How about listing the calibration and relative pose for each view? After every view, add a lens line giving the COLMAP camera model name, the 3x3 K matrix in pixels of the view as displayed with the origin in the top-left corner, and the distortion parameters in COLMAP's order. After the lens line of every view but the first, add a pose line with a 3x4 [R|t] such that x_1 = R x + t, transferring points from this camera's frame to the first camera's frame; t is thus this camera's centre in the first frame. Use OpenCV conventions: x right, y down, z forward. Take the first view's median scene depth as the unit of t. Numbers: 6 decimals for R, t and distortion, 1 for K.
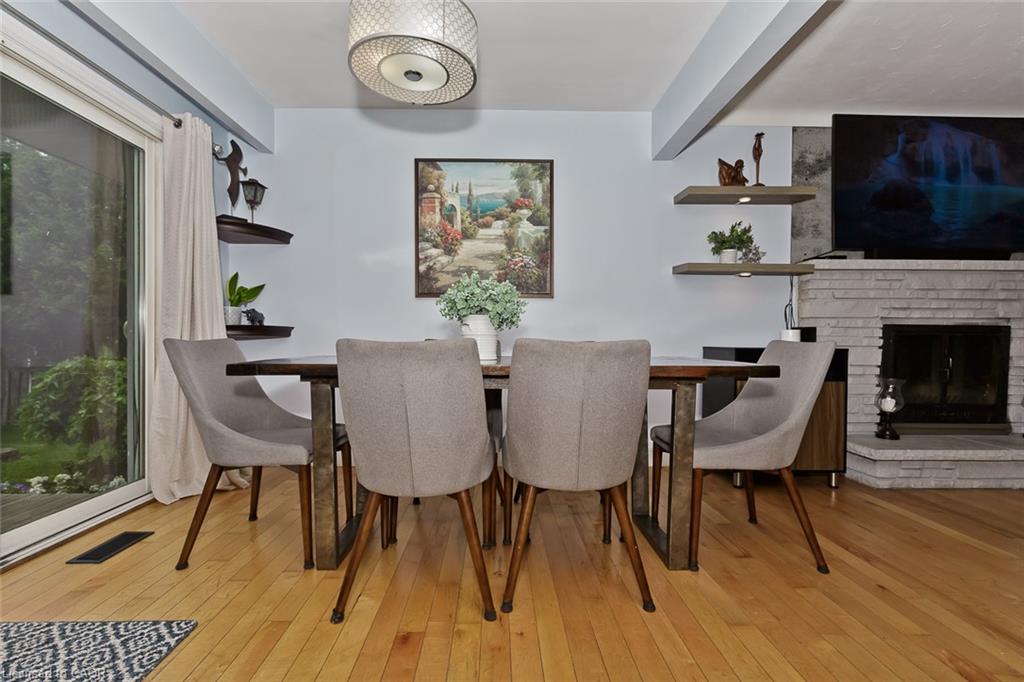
lens RADIAL K [[458.5, 0, 508.6], [0, 458.5, 343.0], [0, 0, 1]] dist [0.003264, -0.000859]
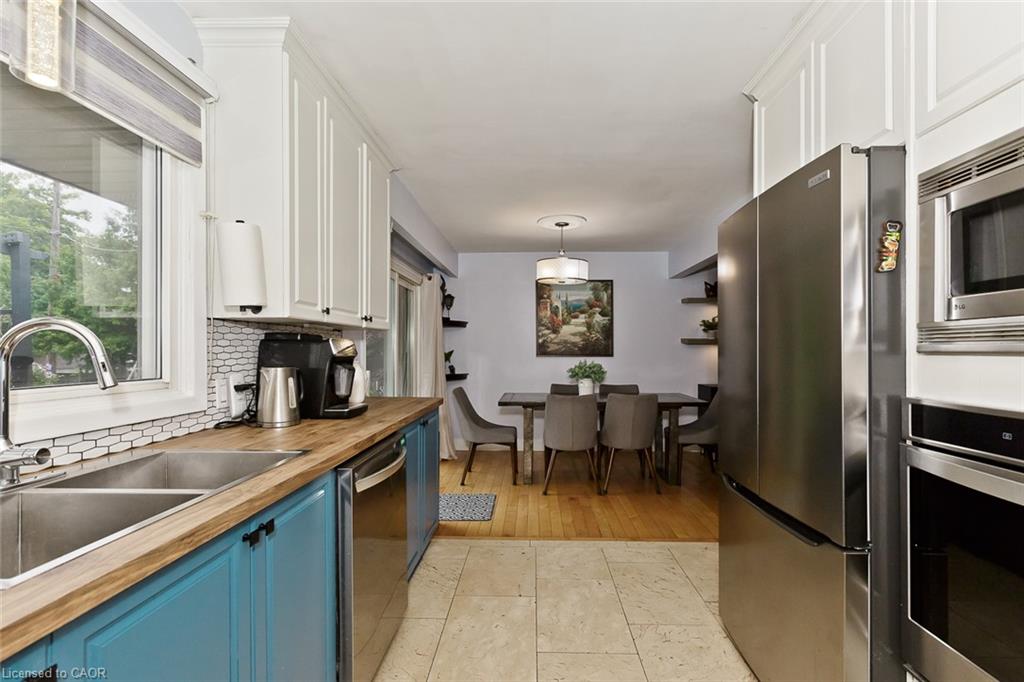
lens RADIAL K [[458.5, 0, 532.4], [0, 458.5, 347.7], [0, 0, 1]] dist [0.003264, -0.000859]
pose [[0.999341, -0.004347, -0.036036, -0.154686], [0.003915, 0.999920, -0.012035, -0.114533], [0.036085, 0.011886, 0.999278, -0.805879]]
